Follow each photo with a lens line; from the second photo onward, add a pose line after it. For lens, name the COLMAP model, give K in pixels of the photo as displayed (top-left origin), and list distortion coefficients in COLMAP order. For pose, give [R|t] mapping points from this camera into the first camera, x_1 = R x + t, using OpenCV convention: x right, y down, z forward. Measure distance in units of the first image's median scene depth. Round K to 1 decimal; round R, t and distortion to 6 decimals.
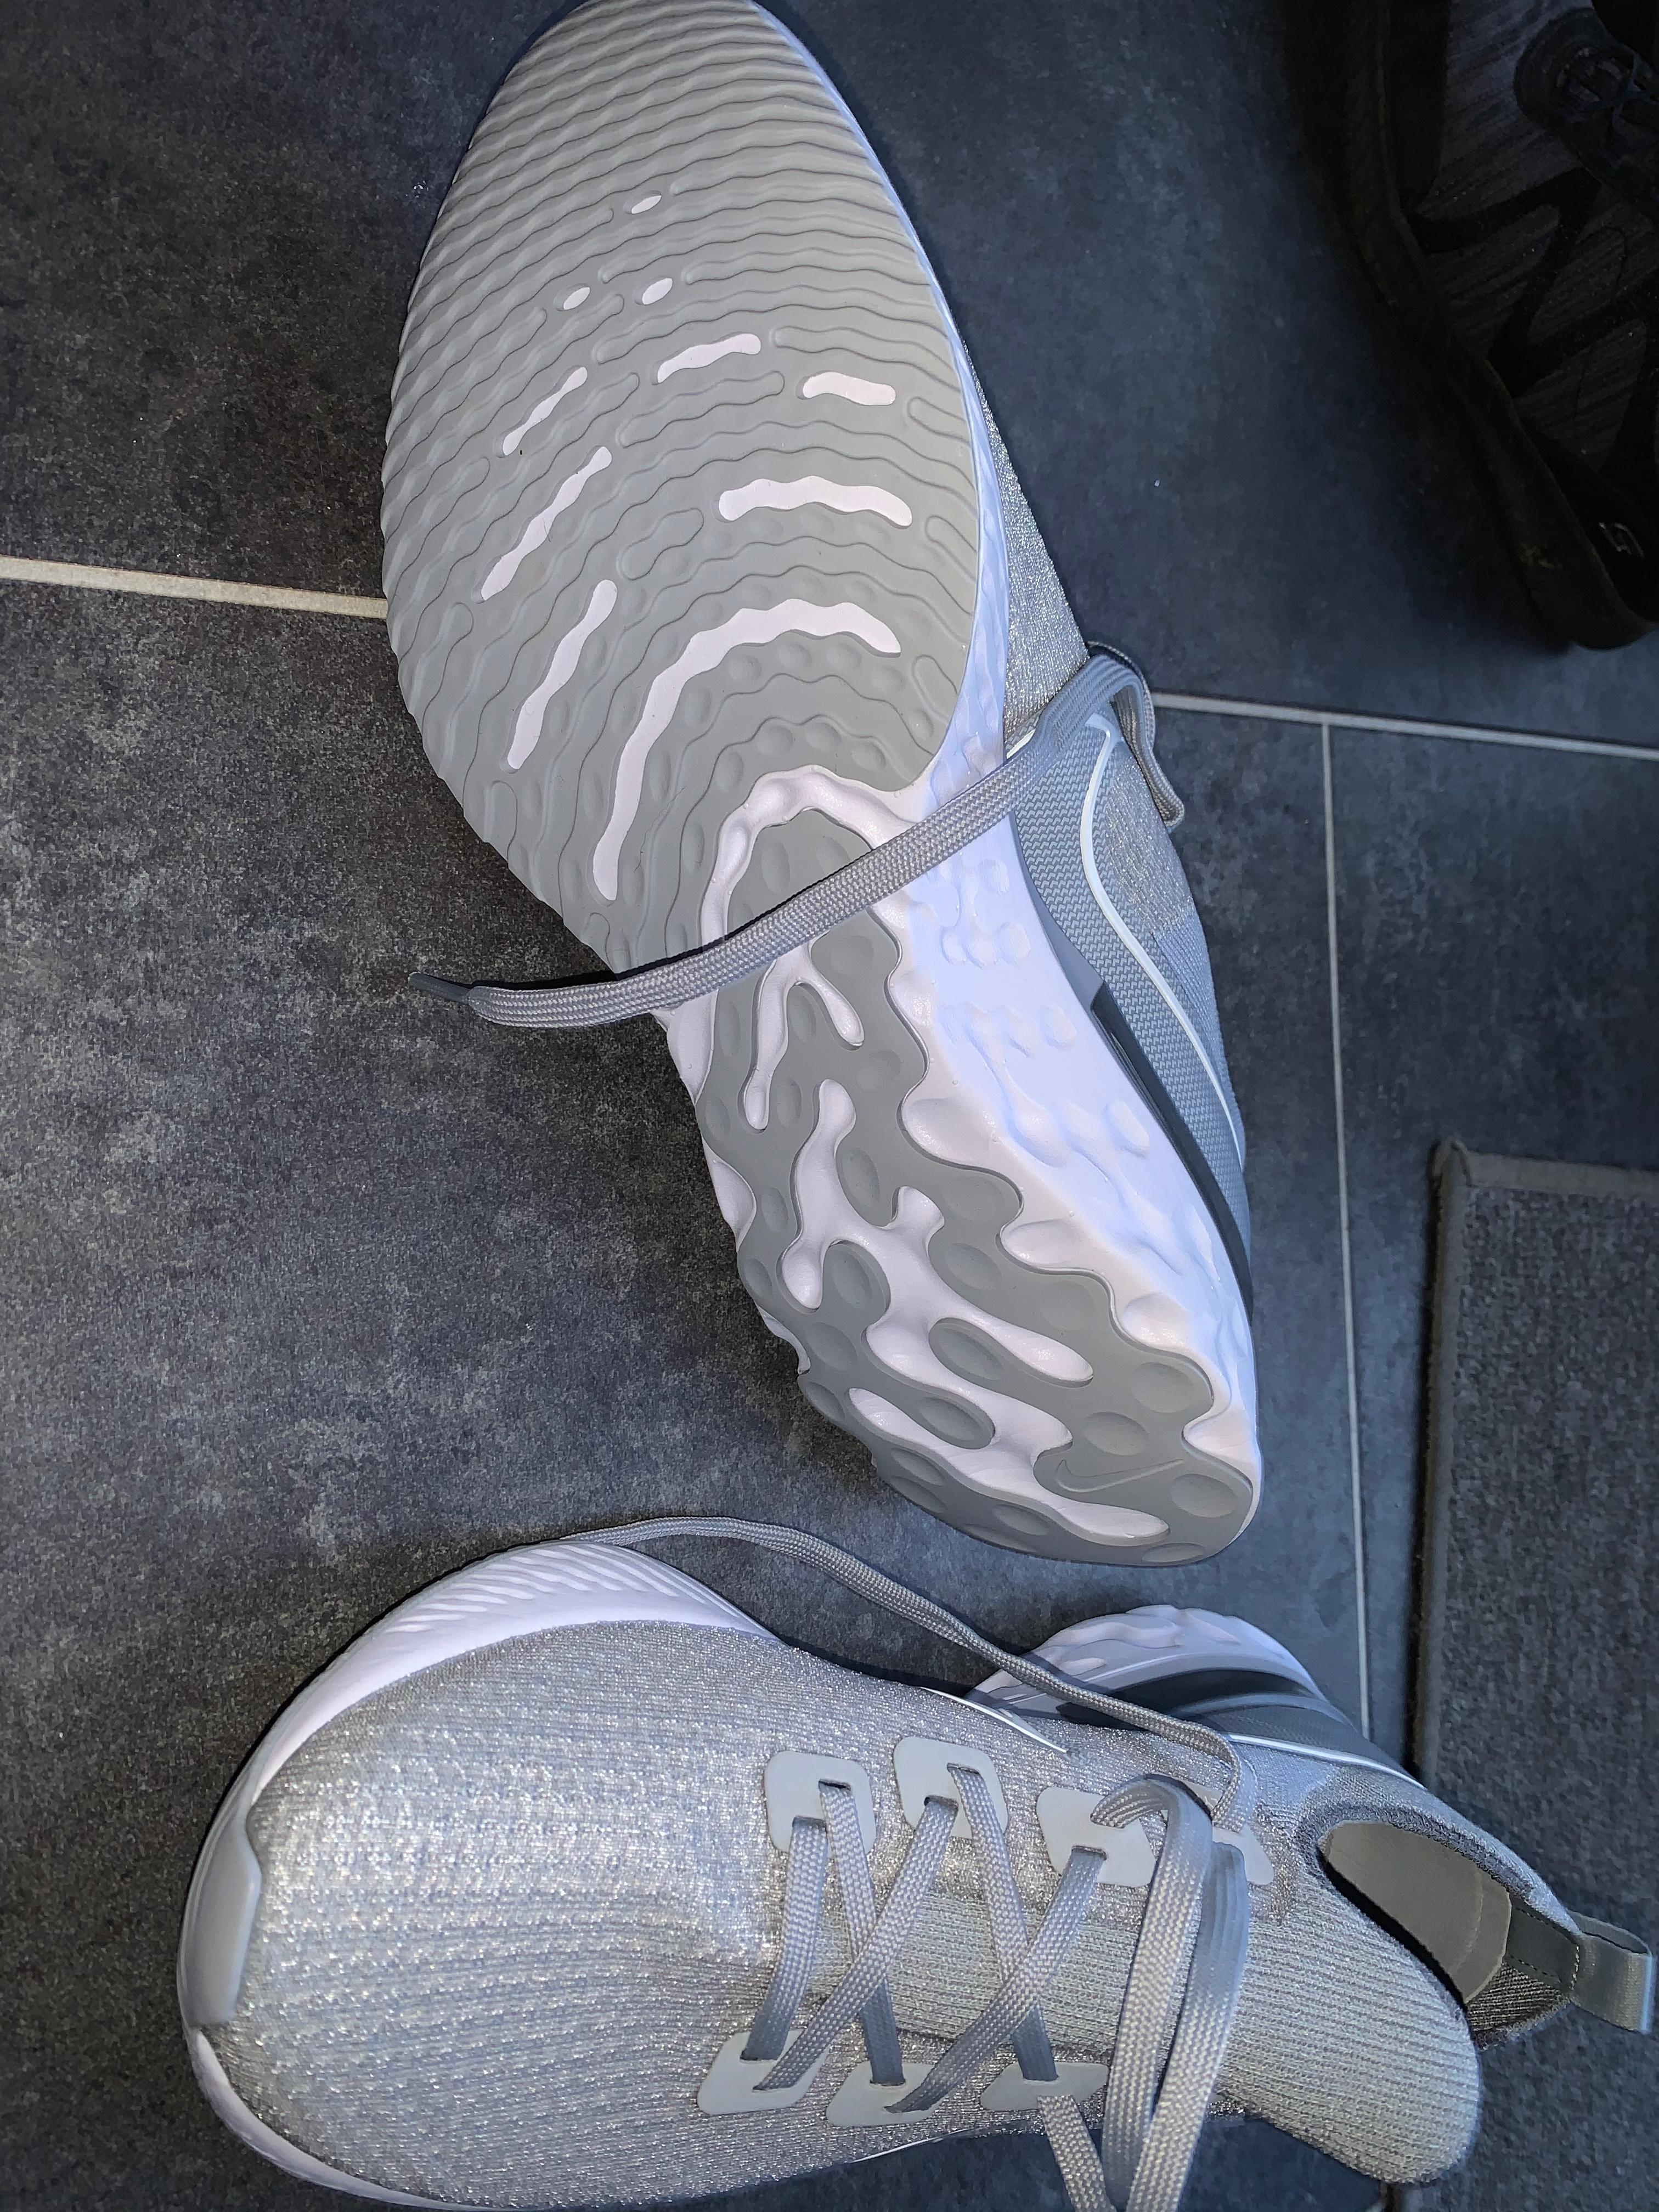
lens RADIAL K [[1622.8, 0, 829.5], [0, 1622.8, 1106.0], [0, 0, 1]] dist [-0.005726, -0.004138]
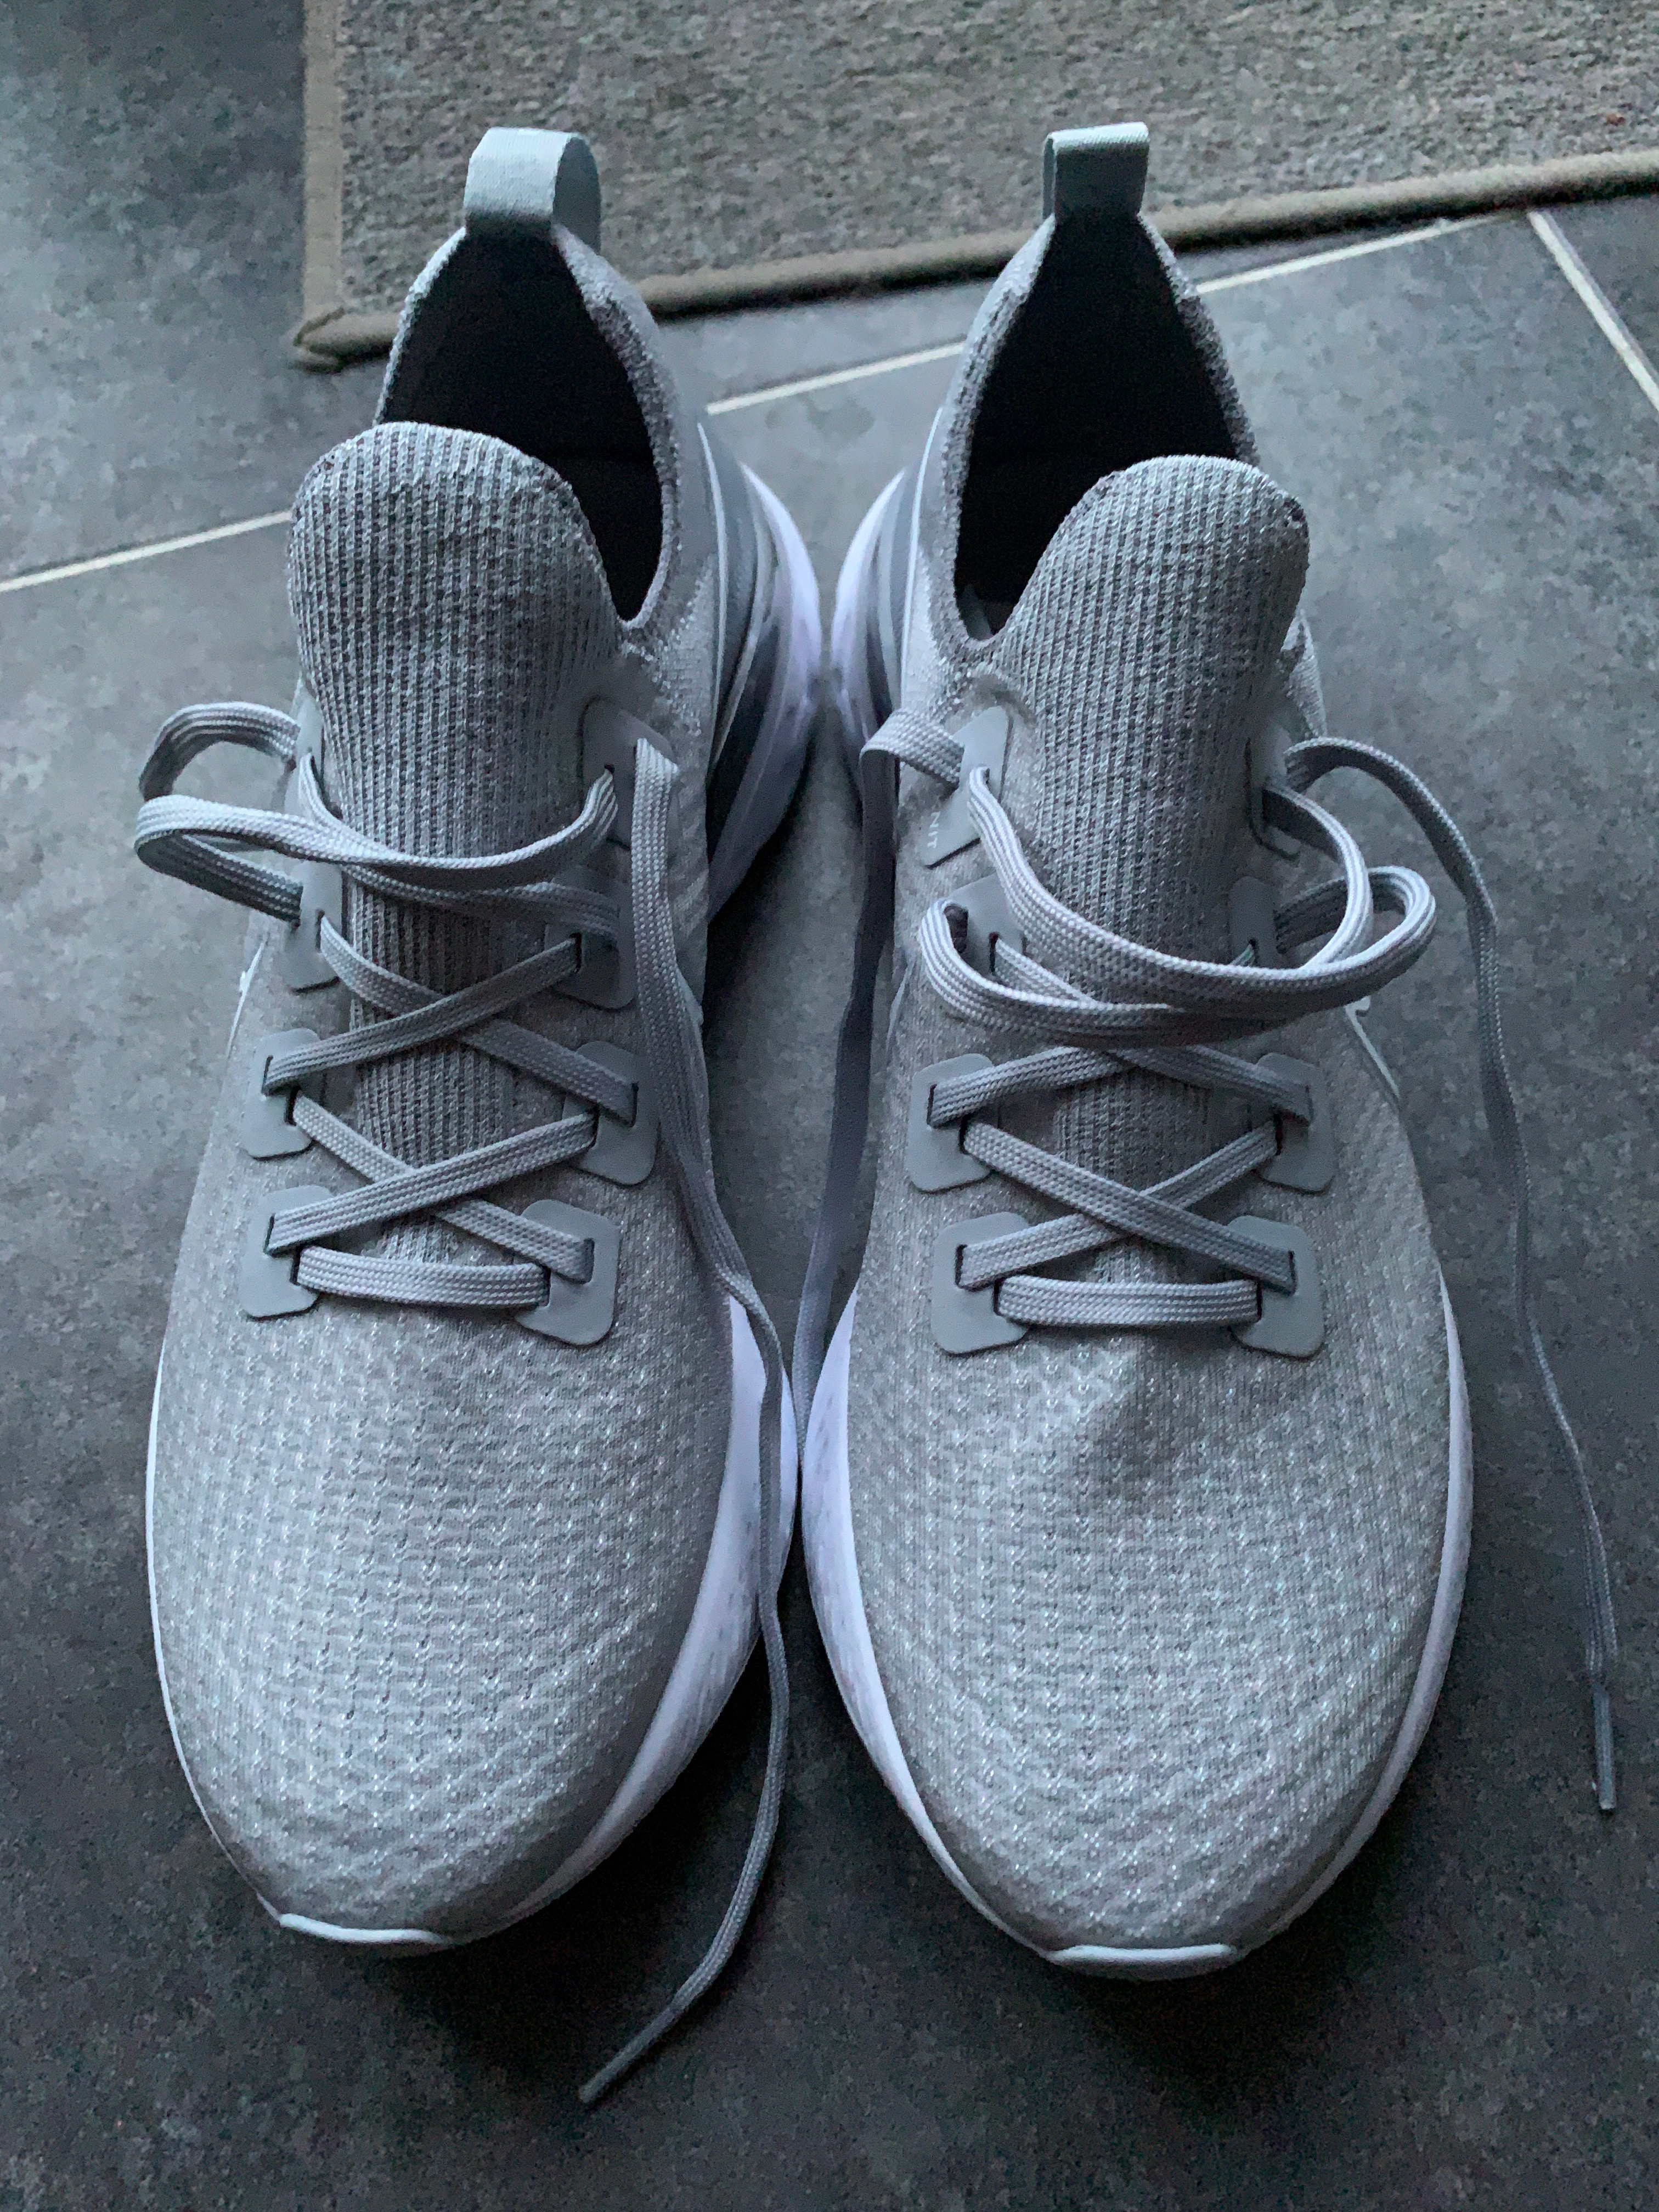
lens RADIAL K [[1622.8, 0, 829.5], [0, 1622.8, 1106.0], [0, 0, 1]] dist [-0.005726, -0.004138]
pose [[-0.193222, -0.948961, -0.249275, 0.180609], [0.977397, -0.208380, 0.035664, 0.190612], [-0.085788, -0.236750, 0.967776, 0.094173]]
